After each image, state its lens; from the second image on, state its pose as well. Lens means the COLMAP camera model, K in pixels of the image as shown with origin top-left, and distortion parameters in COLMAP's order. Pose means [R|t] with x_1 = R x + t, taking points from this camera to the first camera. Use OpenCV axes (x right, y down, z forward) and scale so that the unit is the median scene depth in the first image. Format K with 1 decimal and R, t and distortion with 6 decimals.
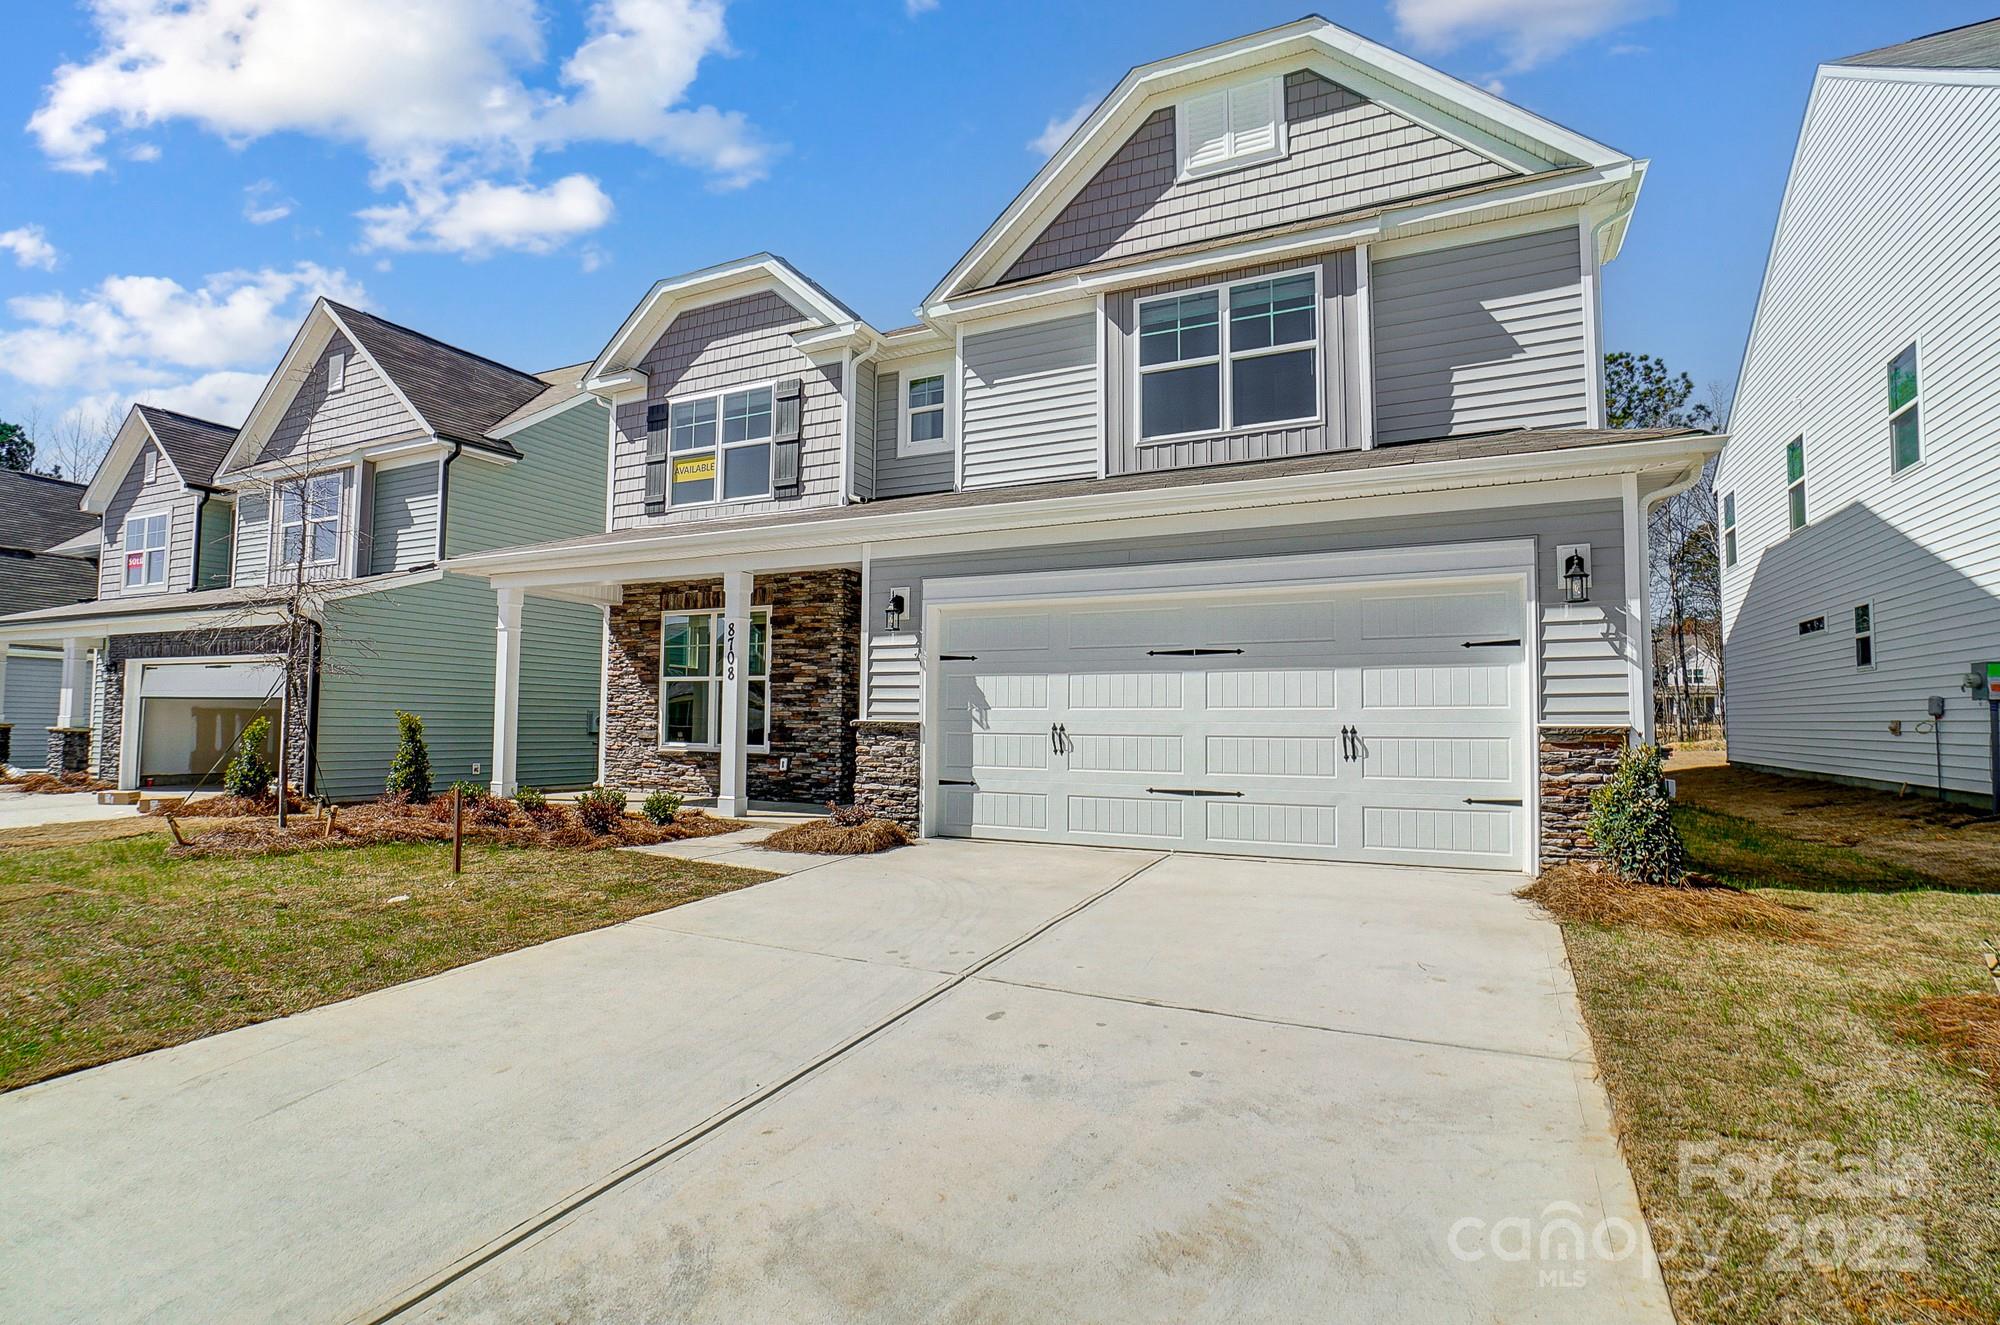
lens RADIAL K [[937.6, 0, 994.2], [0, 937.6, 664.1], [0, 0, 1]] dist [-0.003086, -0.000377]
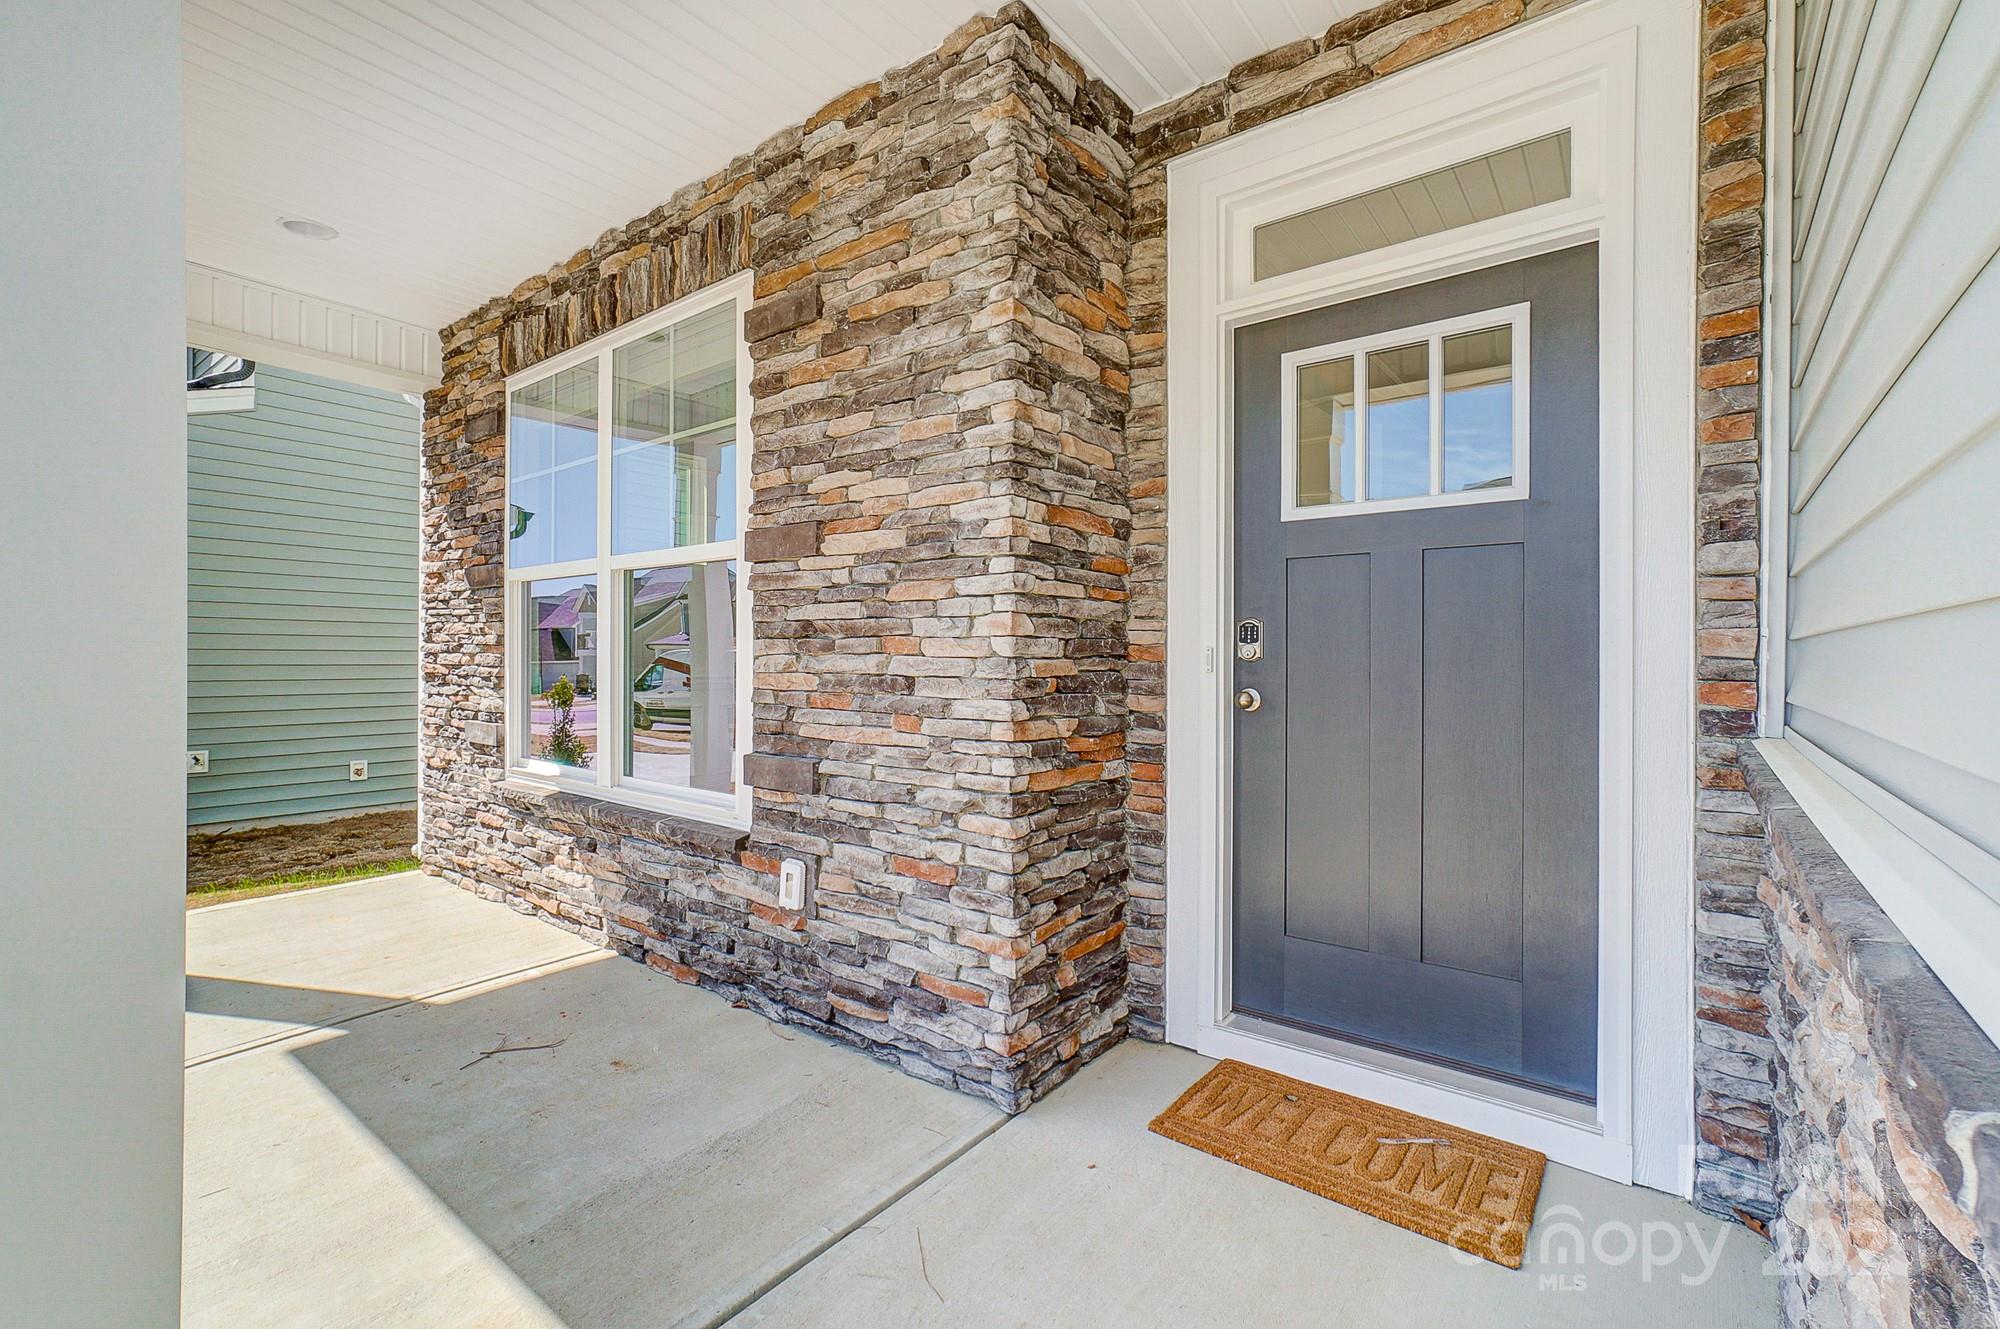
lens RADIAL K [[878.5, 0, 977.1], [0, 878.5, 661.2], [0, 0, 1]] dist [-0.028625, 0.014949]
pose [[0.974561, -0.003719, -0.224092, -0.132754], [0.017190, 0.998157, 0.058195, 0.036922], [0.223462, -0.060567, 0.972829, 0.845638]]
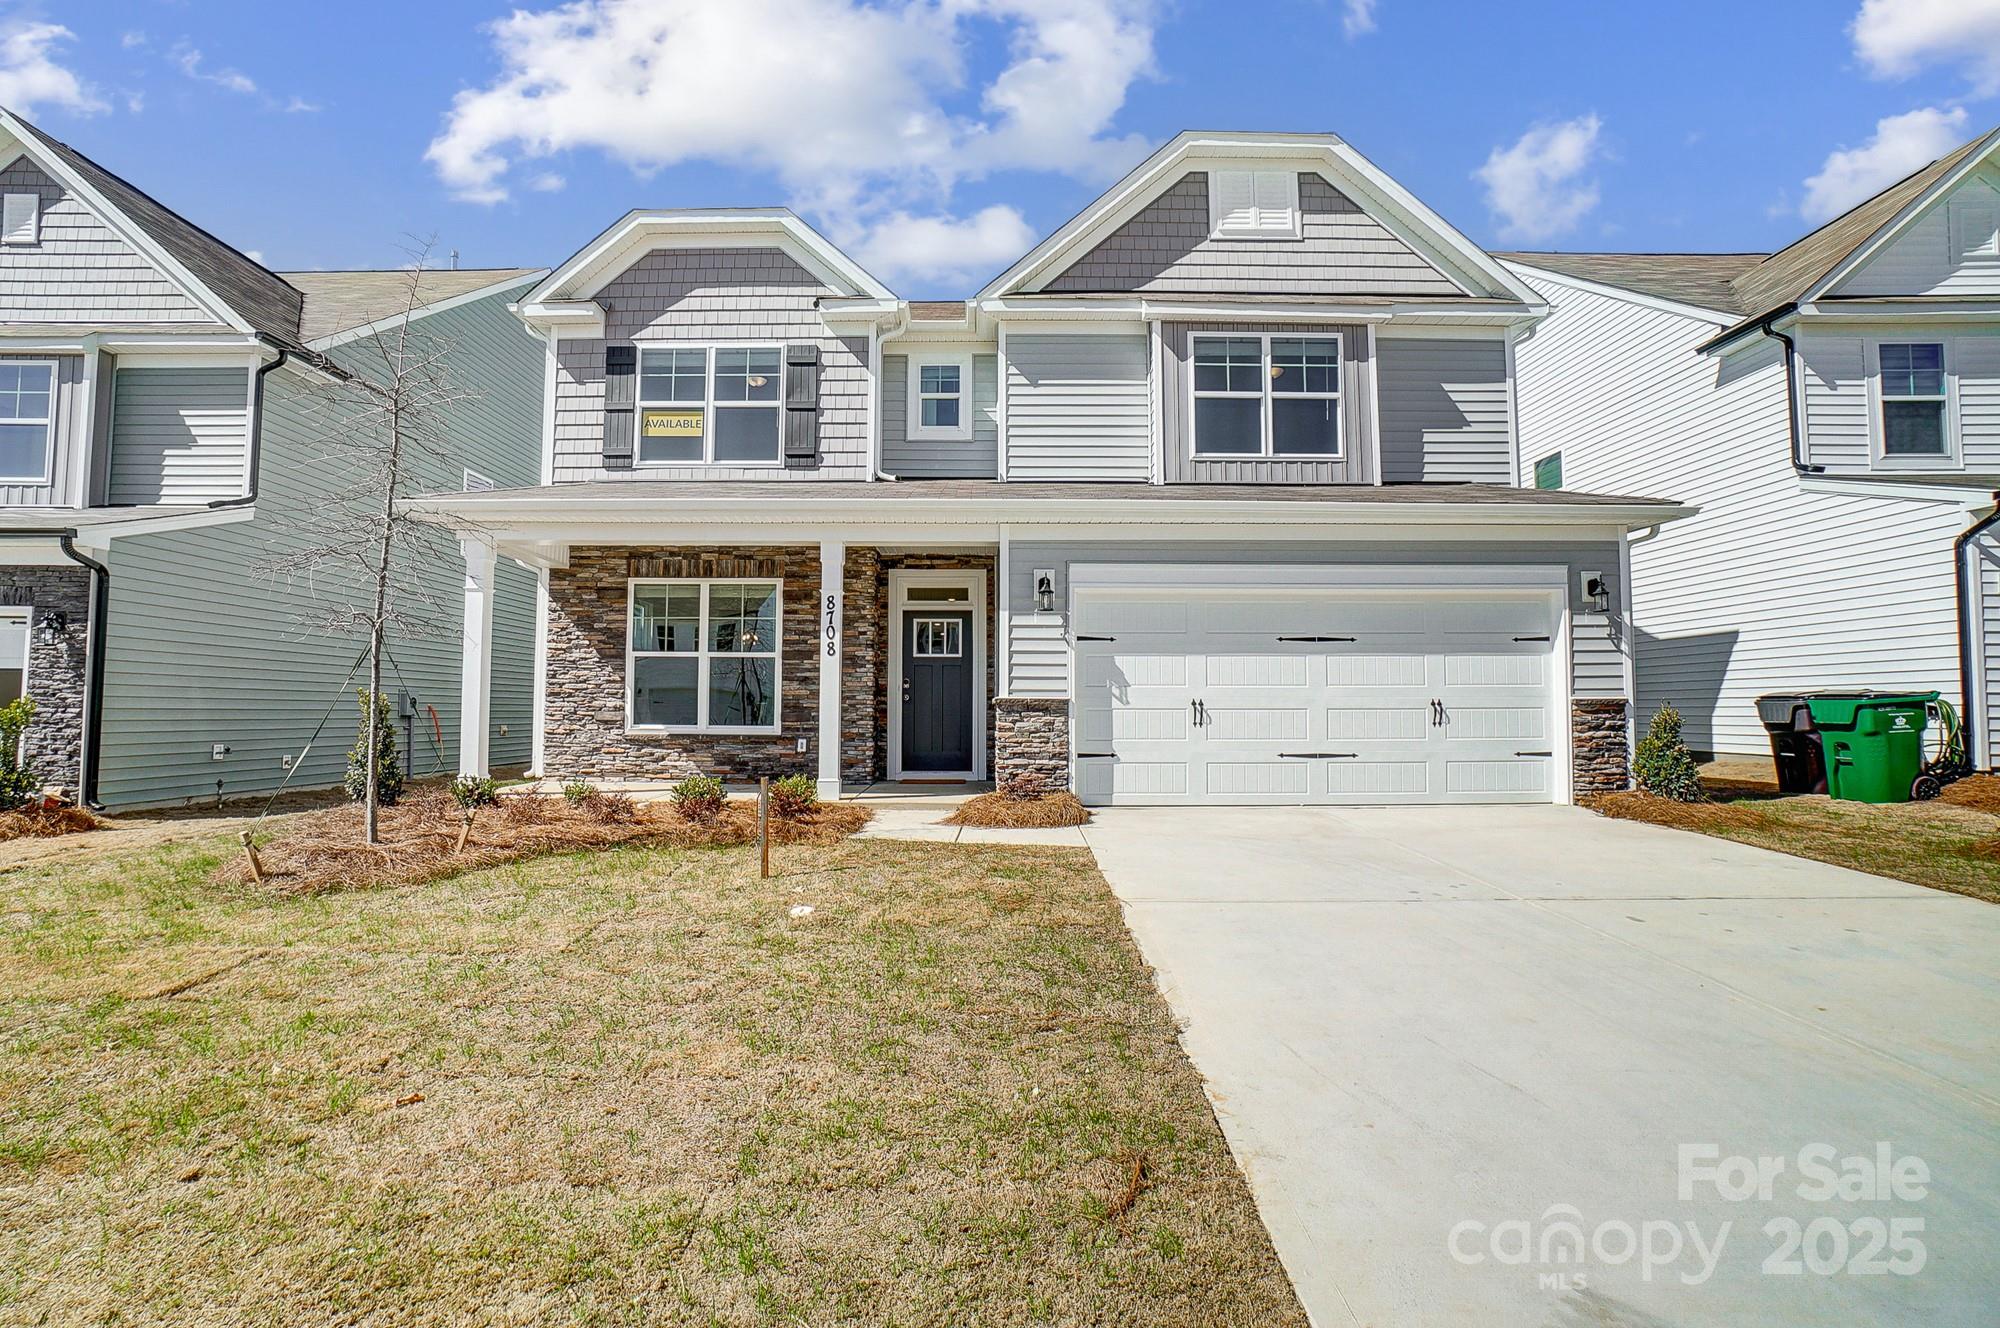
lens RADIAL K [[878.5, 0, 977.1], [0, 878.5, 660.7], [0, 0, 1]] dist [-0.028625, 0.014949]
pose [[0.904372, 0.018119, 0.426360, -0.480303], [-0.021392, 0.999767, 0.002888, 0.015040], [-0.426208, -0.011732, 0.904549, 0.122503]]
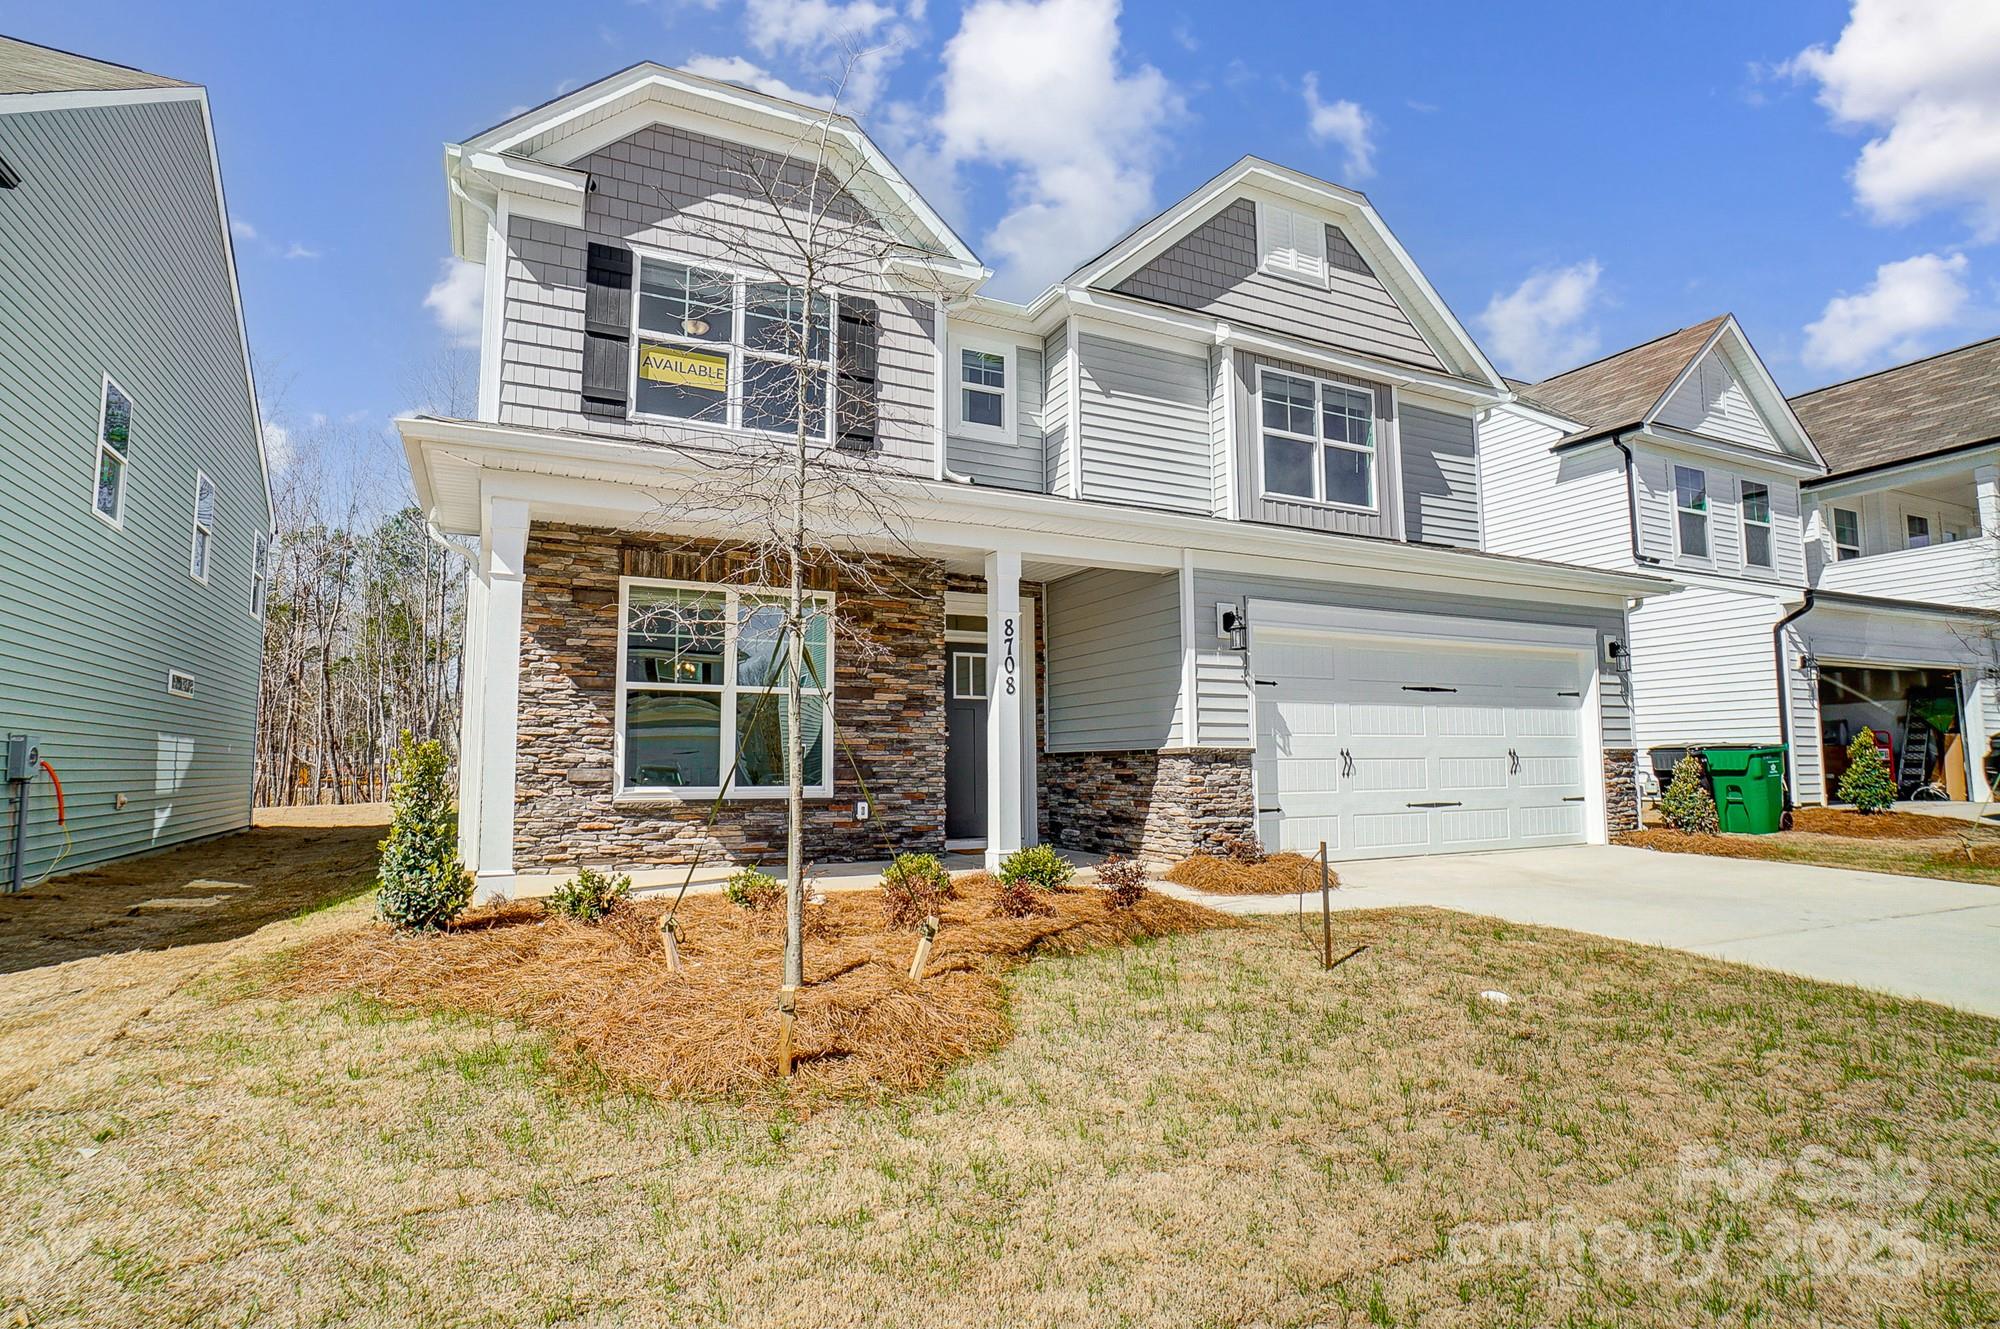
lens RADIAL K [[1007.0, 0, 979.8], [0, 1007.0, 667.1], [0, 0, 1]] dist [0.000555, -0.000136]
pose [[0.622819, 0.066906, 0.779500, -0.850079], [-0.036762, 0.997739, -0.056265, 0.038398], [-0.781502, 0.006387, 0.623870, 0.467690]]
